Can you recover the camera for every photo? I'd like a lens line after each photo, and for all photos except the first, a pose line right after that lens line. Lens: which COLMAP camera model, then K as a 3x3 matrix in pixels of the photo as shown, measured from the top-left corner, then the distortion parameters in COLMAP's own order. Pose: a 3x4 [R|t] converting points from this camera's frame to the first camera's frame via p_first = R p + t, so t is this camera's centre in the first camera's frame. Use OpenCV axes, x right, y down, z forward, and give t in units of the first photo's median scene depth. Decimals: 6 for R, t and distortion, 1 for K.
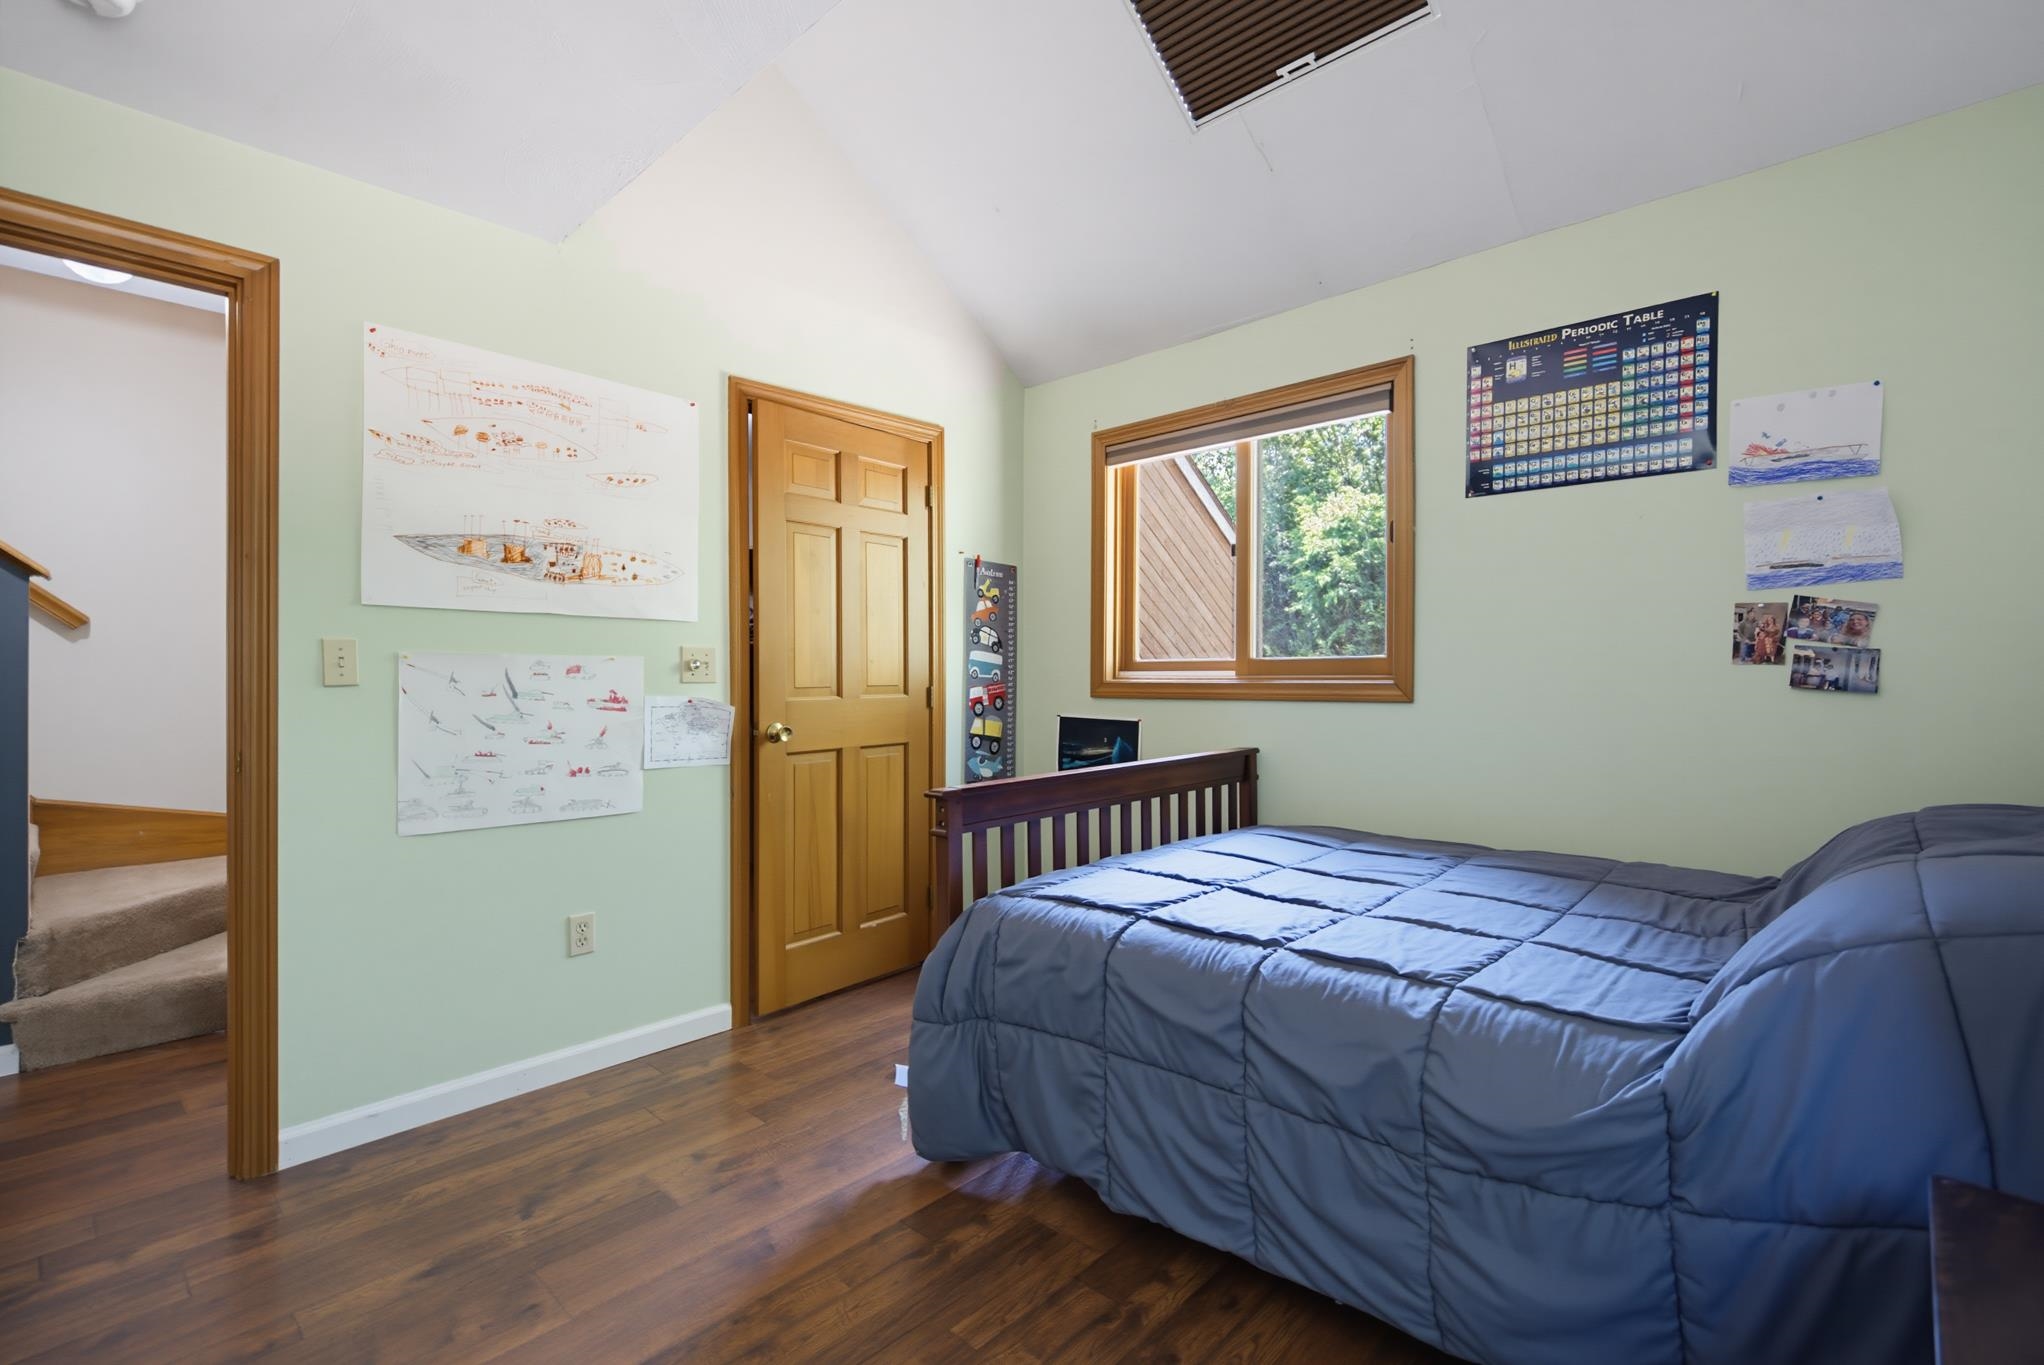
lens RADIAL K [[896.2, 0, 1034.2], [0, 896.2, 687.0], [0, 0, 1]] dist [-0.010608, -0.000037]
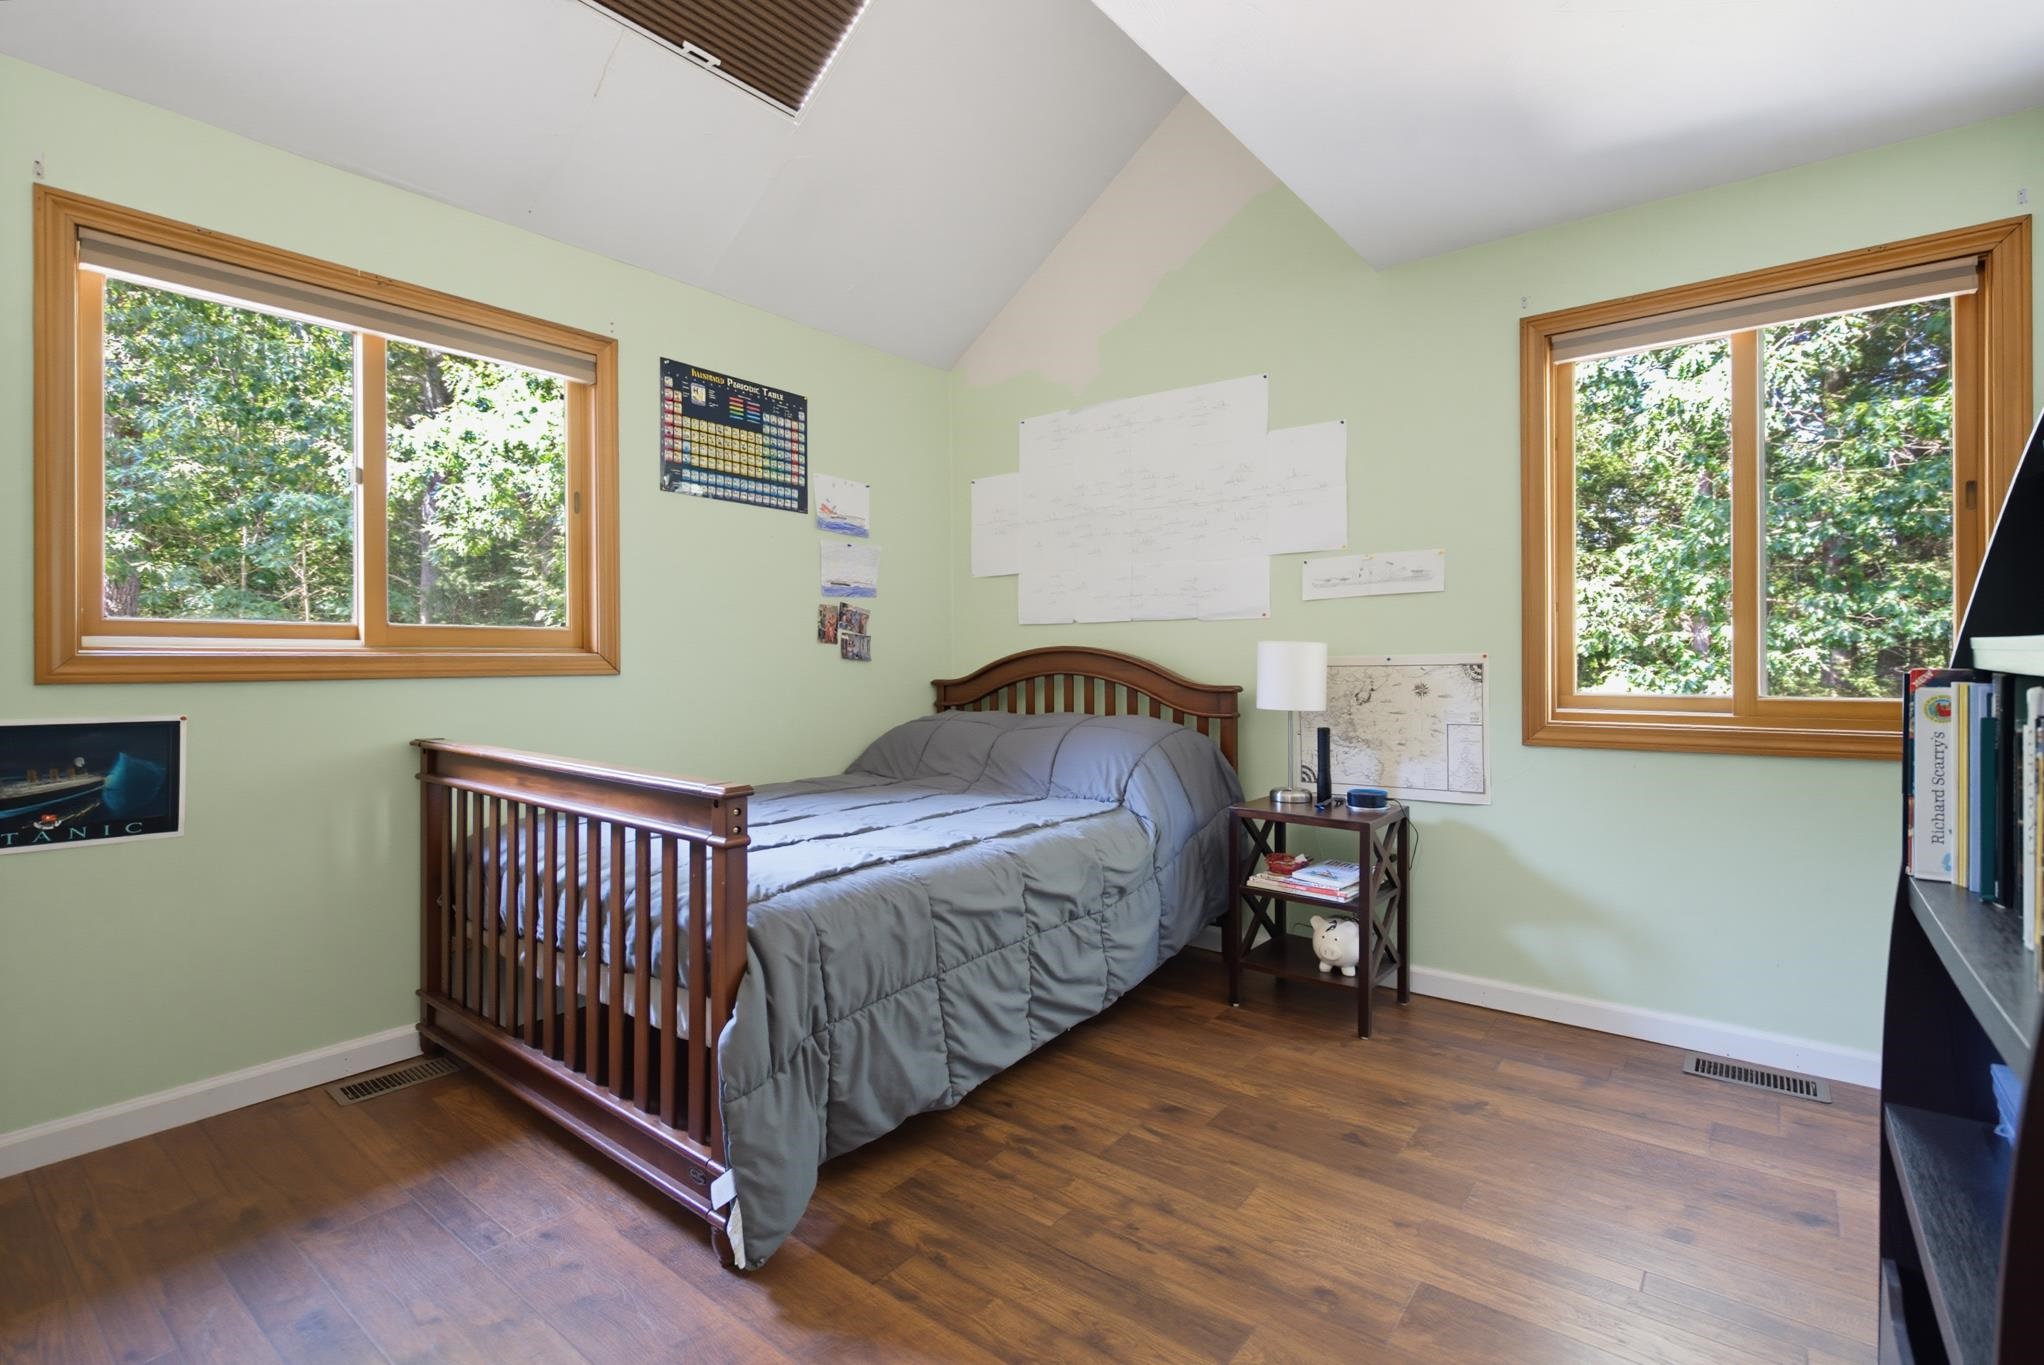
lens RADIAL K [[946.5, 0, 1025.8], [0, 946.5, 660.7], [0, 0, 1]] dist [0.004900, -0.000003]
pose [[-0.072945, -0.002383, 0.997333, -0.824175], [0.010297, 0.999942, 0.003143, 0.002586], [-0.997283, 0.010499, -0.072916, 0.710343]]
